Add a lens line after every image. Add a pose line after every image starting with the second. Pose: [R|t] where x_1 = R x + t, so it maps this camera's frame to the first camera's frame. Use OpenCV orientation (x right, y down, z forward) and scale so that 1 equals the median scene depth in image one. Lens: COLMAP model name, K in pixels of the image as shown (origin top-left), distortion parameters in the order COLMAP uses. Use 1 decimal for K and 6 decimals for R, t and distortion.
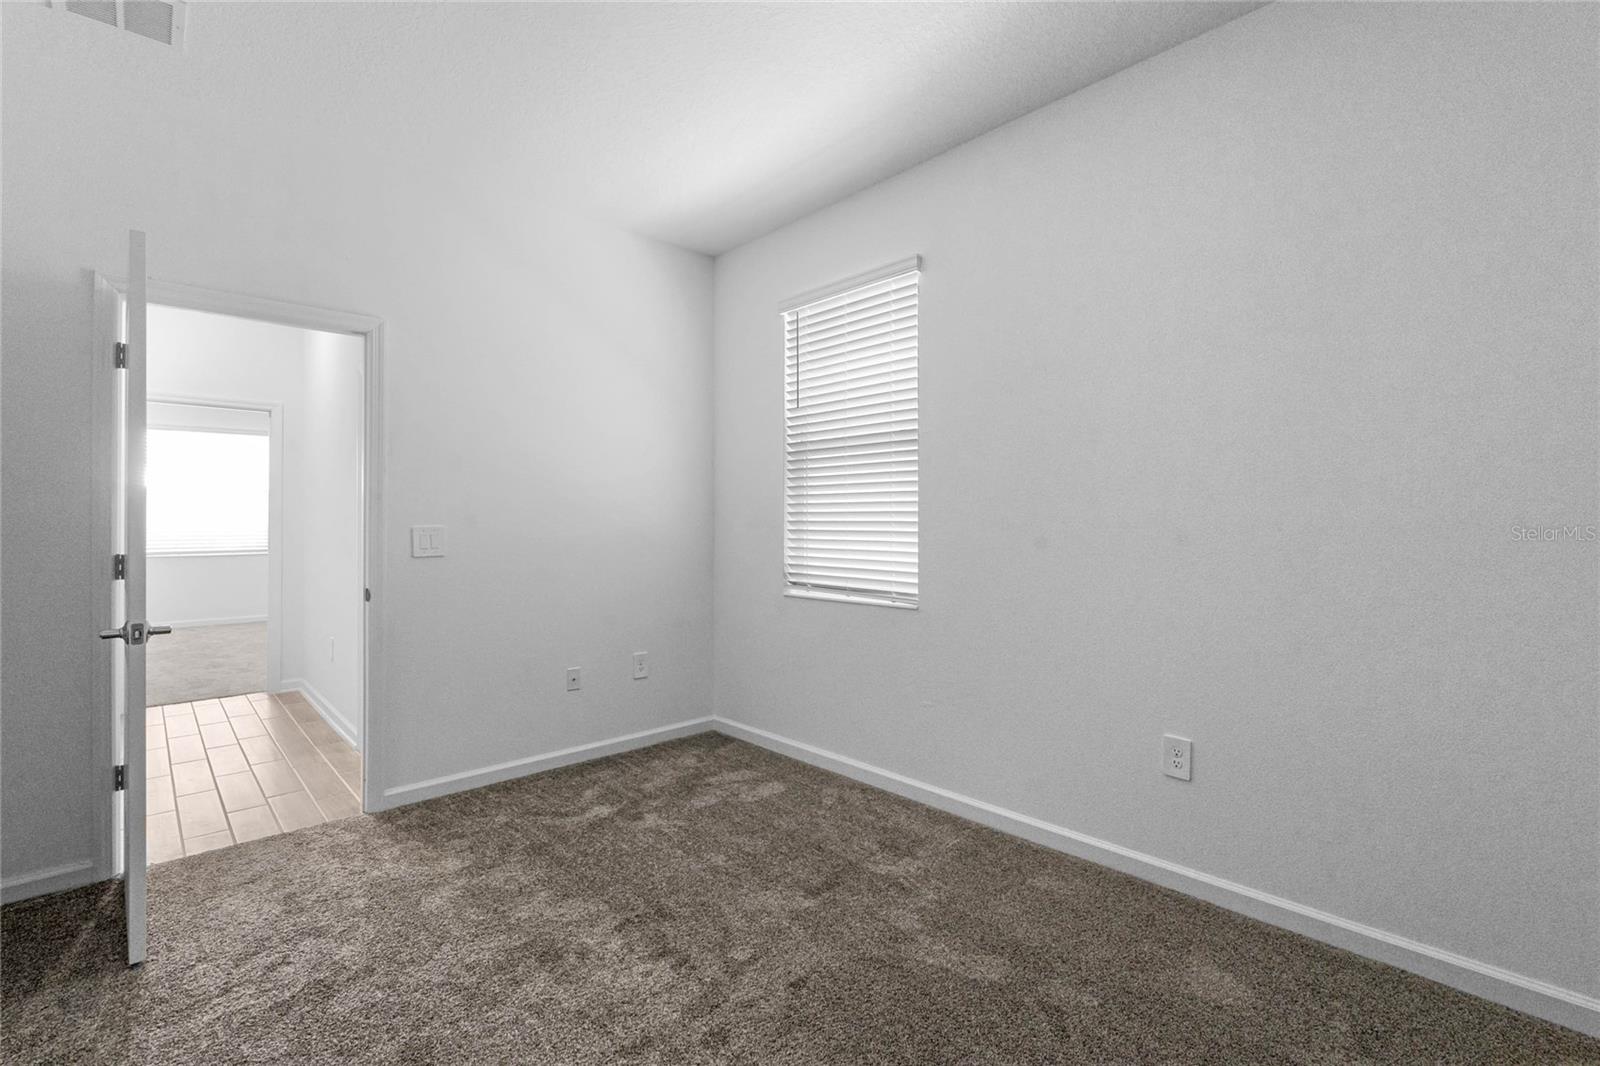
lens RADIAL K [[725.8, 0, 804.5], [0, 725.8, 522.8], [0, 0, 1]] dist [0.004526, -0.000933]
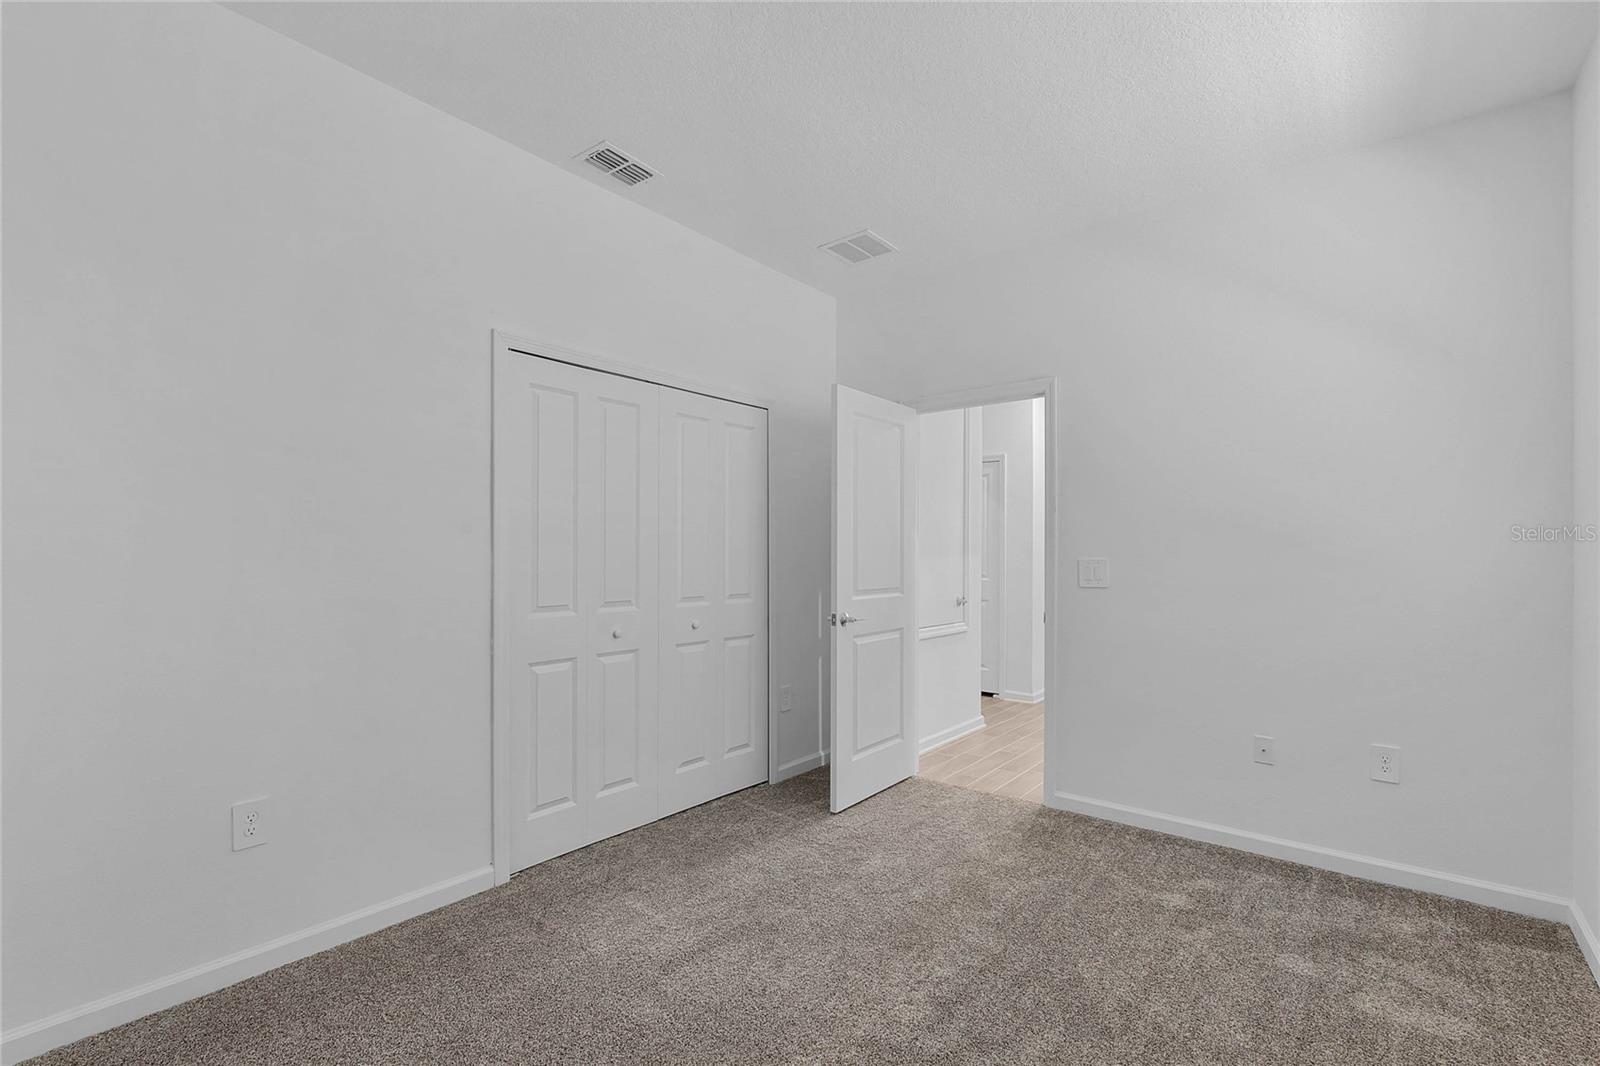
lens RADIAL K [[725.8, 0, 805.6], [0, 725.8, 543.7], [0, 0, 1]] dist [0.004526, -0.000933]
pose [[0.124112, -0.012207, -0.992193, 0.483493], [-0.000501, 0.999923, -0.012365, -0.004104], [0.992268, 0.002032, 0.124096, 0.450894]]
